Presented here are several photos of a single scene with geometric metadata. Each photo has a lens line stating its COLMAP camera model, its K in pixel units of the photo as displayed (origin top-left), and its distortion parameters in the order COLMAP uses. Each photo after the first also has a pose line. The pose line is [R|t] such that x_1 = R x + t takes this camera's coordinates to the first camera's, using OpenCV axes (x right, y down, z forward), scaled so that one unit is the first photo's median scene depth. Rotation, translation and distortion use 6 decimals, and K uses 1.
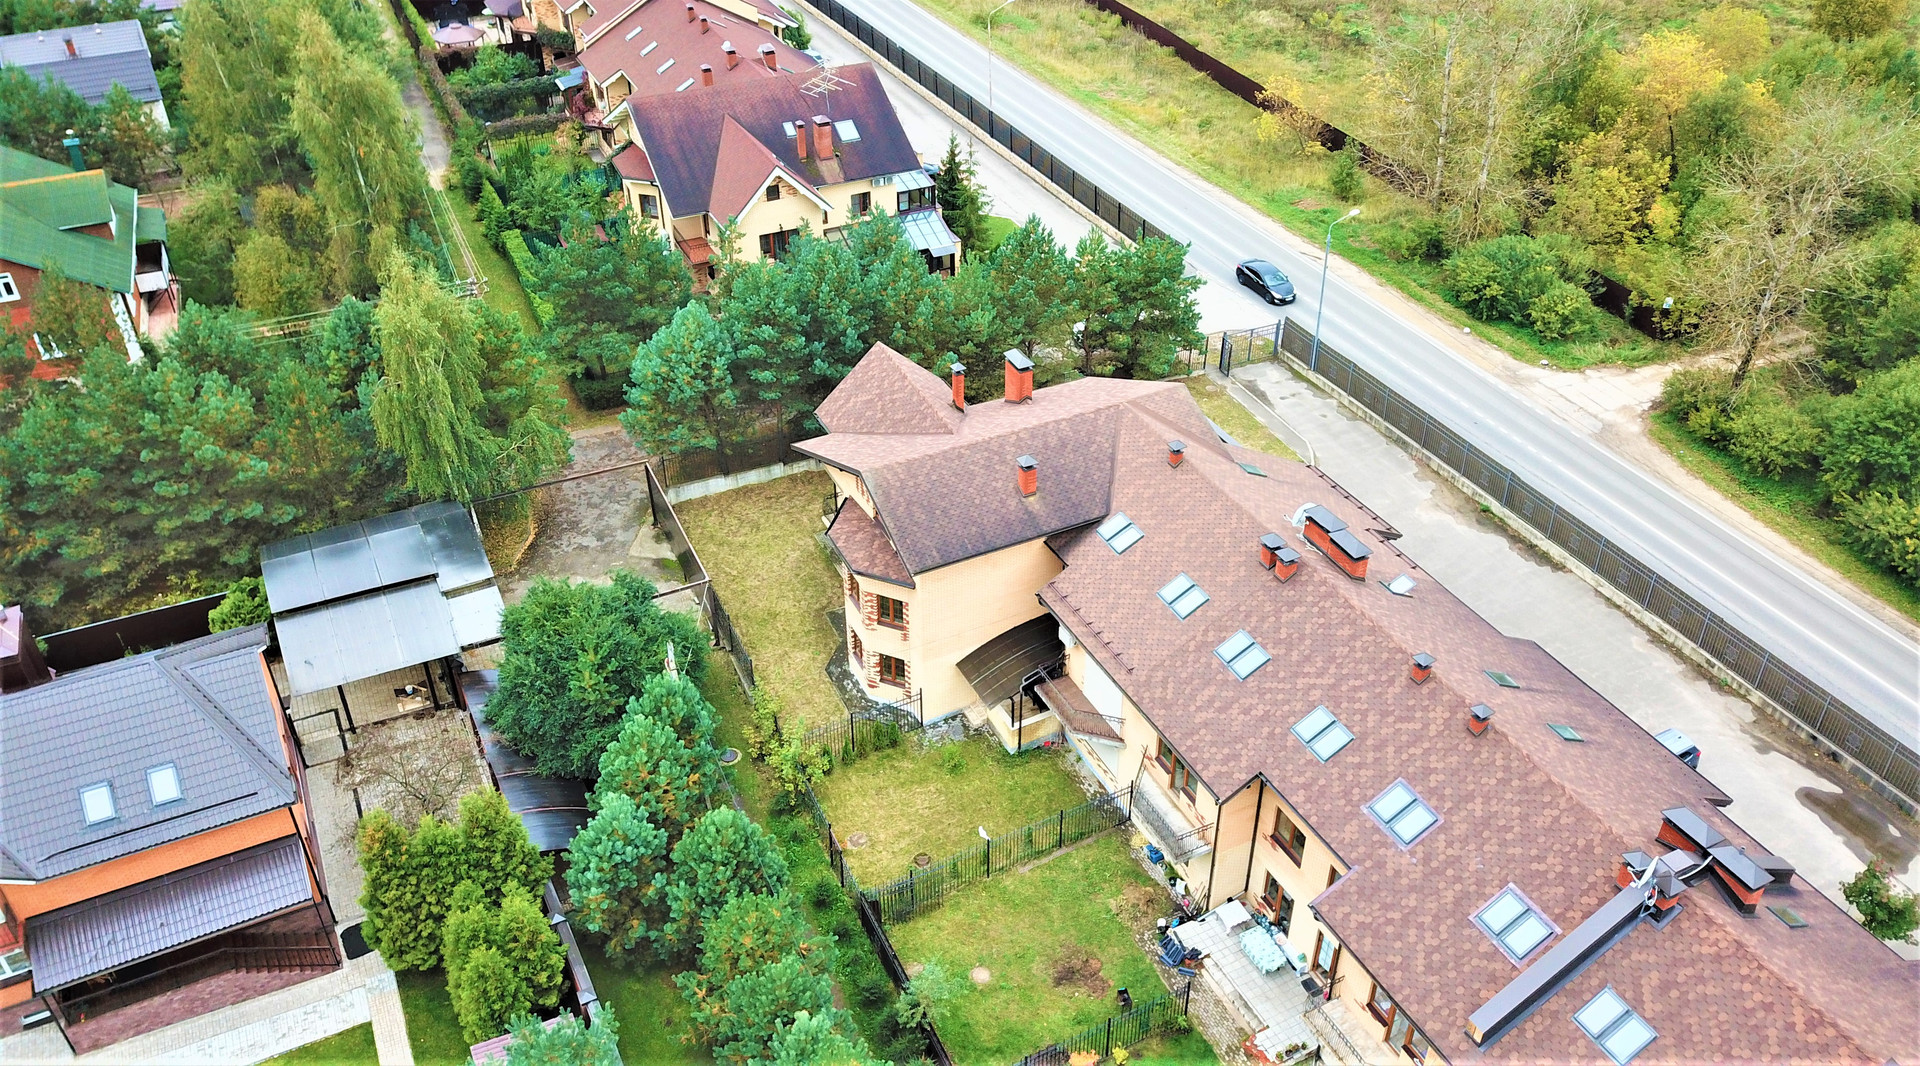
lens RADIAL K [[1377.8, 0, 963.5], [0, 1377.8, 531.7], [0, 0, 1]] dist [-0.006342, -0.002626]
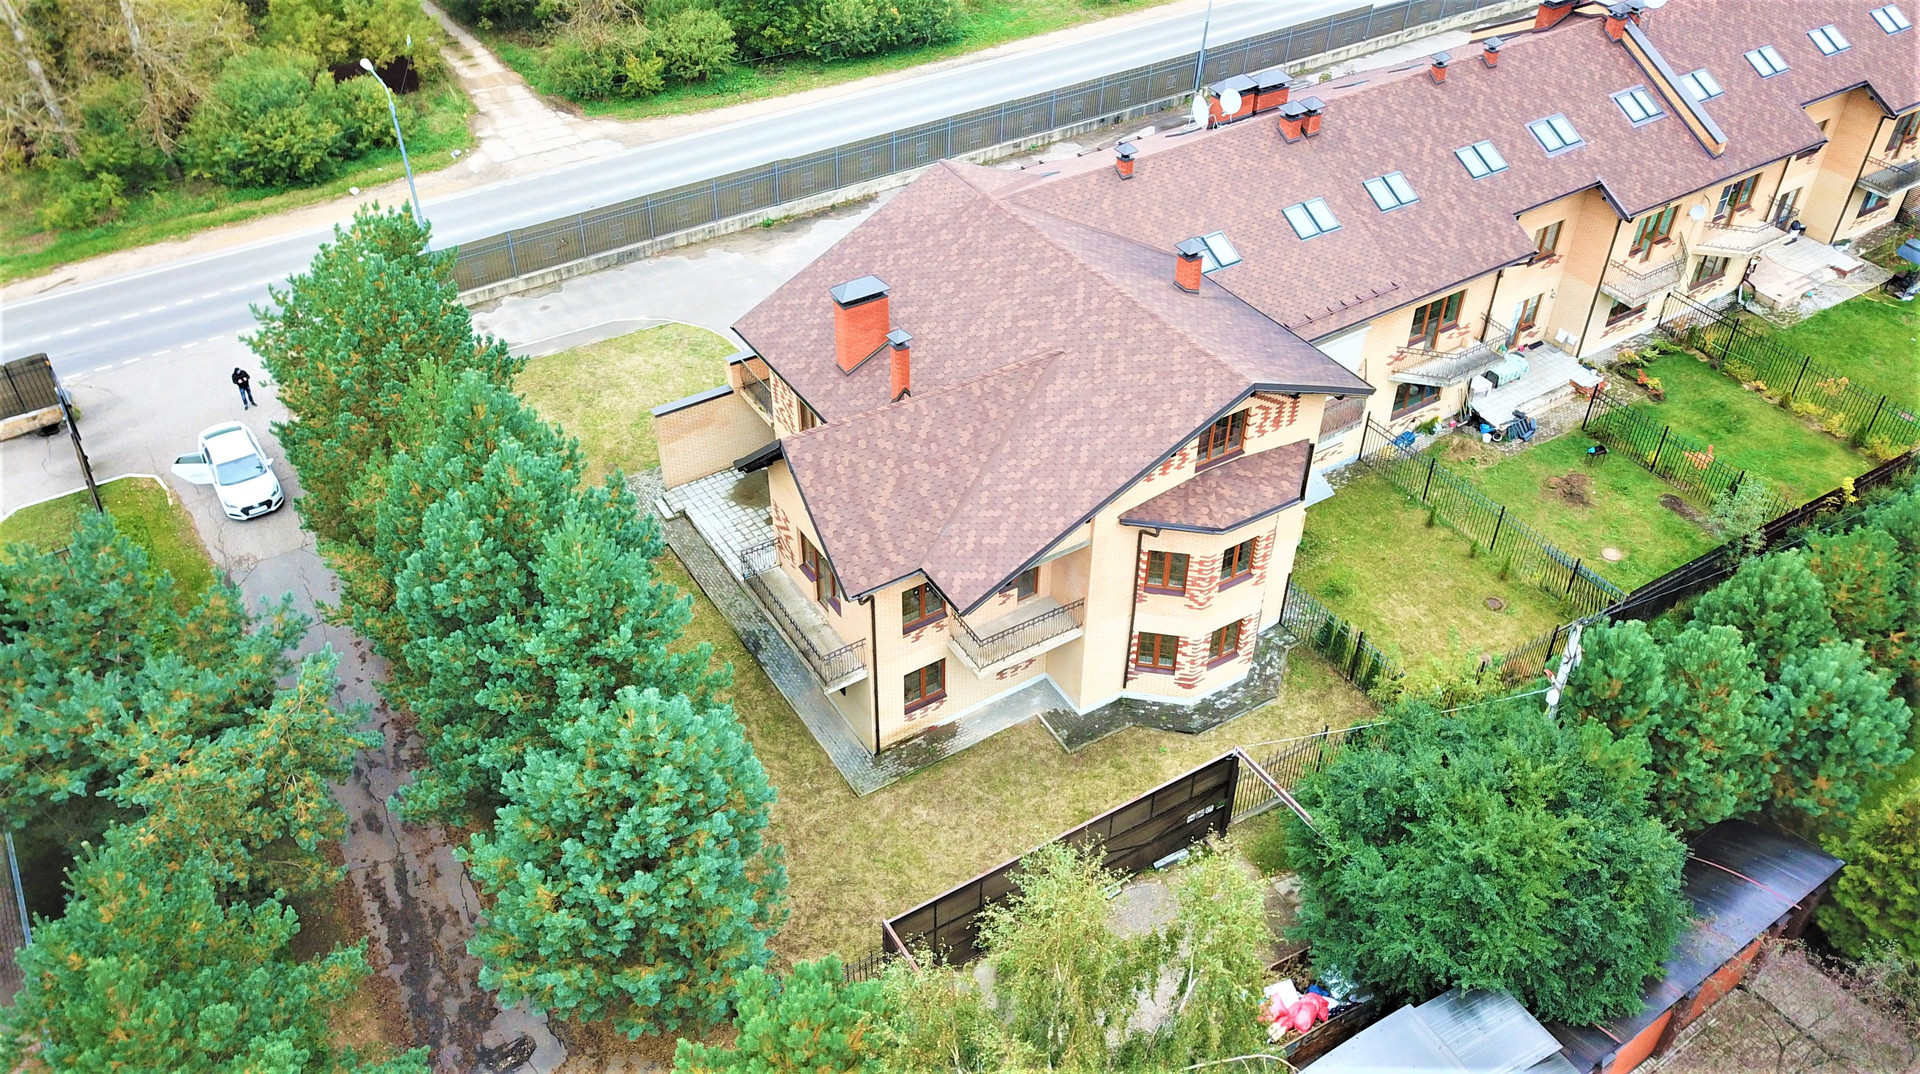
lens RADIAL K [[1529.3, 0, 962.7], [0, 1529.3, 539.6], [0, 0, 1]] dist [-0.003588, -0.004618]
pose [[-0.107994, -0.636100, 0.764012, -0.519570], [0.583031, 0.581949, 0.566931, -0.386391], [-0.805240, 0.506668, 0.308019, 0.710092]]
